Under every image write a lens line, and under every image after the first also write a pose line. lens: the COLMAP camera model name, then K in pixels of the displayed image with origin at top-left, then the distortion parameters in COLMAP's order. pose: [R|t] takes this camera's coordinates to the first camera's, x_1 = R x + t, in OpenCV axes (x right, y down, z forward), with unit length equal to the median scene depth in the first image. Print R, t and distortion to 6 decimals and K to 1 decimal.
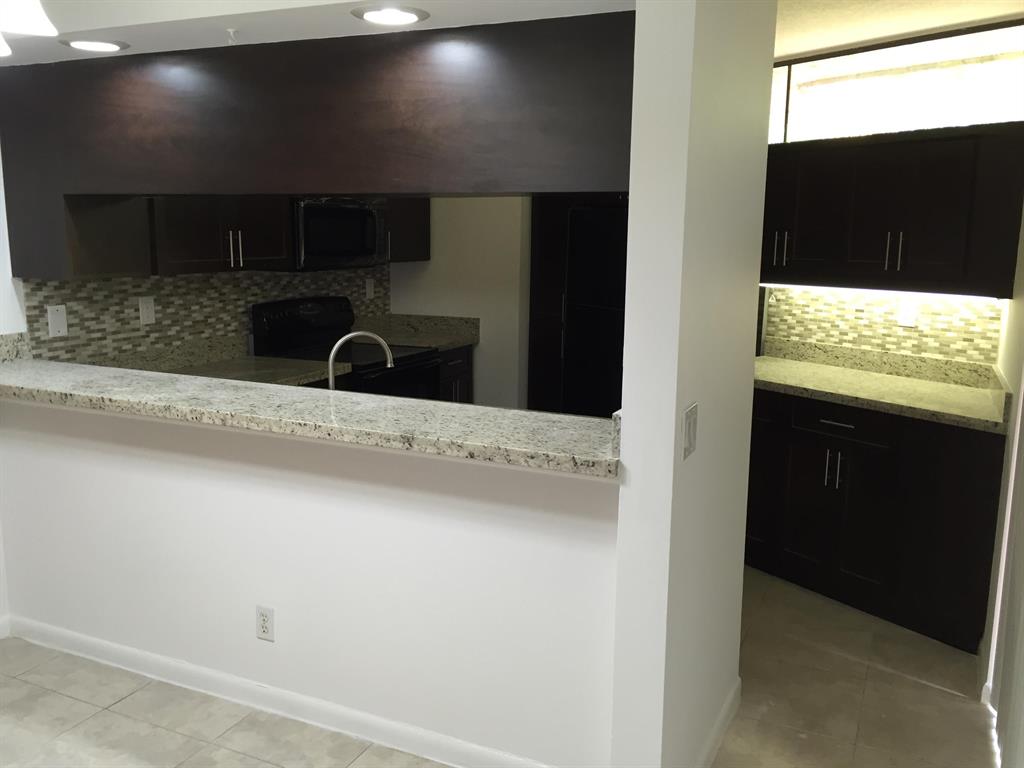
lens RADIAL K [[873.3, 0, 512.3], [0, 873.3, 382.8], [0, 0, 1]] dist [0.047487, -0.028563]
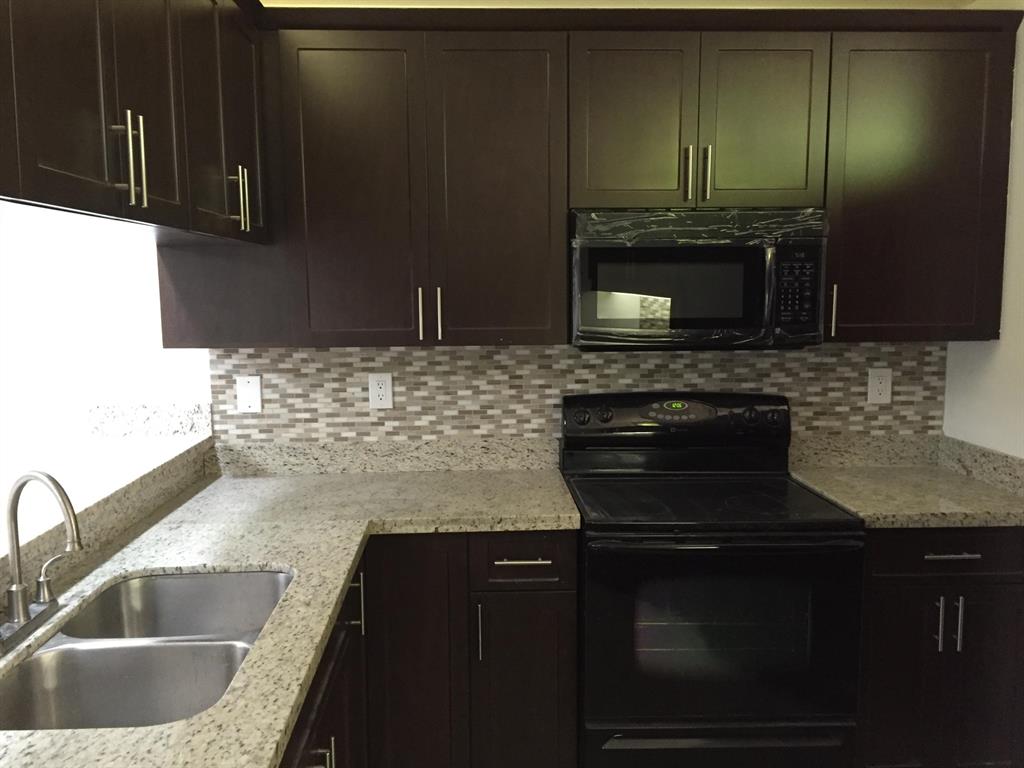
lens RADIAL K [[873.3, 0, 510.8], [0, 873.3, 388.6], [0, 0, 1]] dist [0.047487, -0.028563]
pose [[0.458002, 0.091008, -0.884280, 0.304985], [-0.144805, 0.989097, 0.026796, -0.116999], [0.877078, 0.115775, 0.466187, 0.714012]]
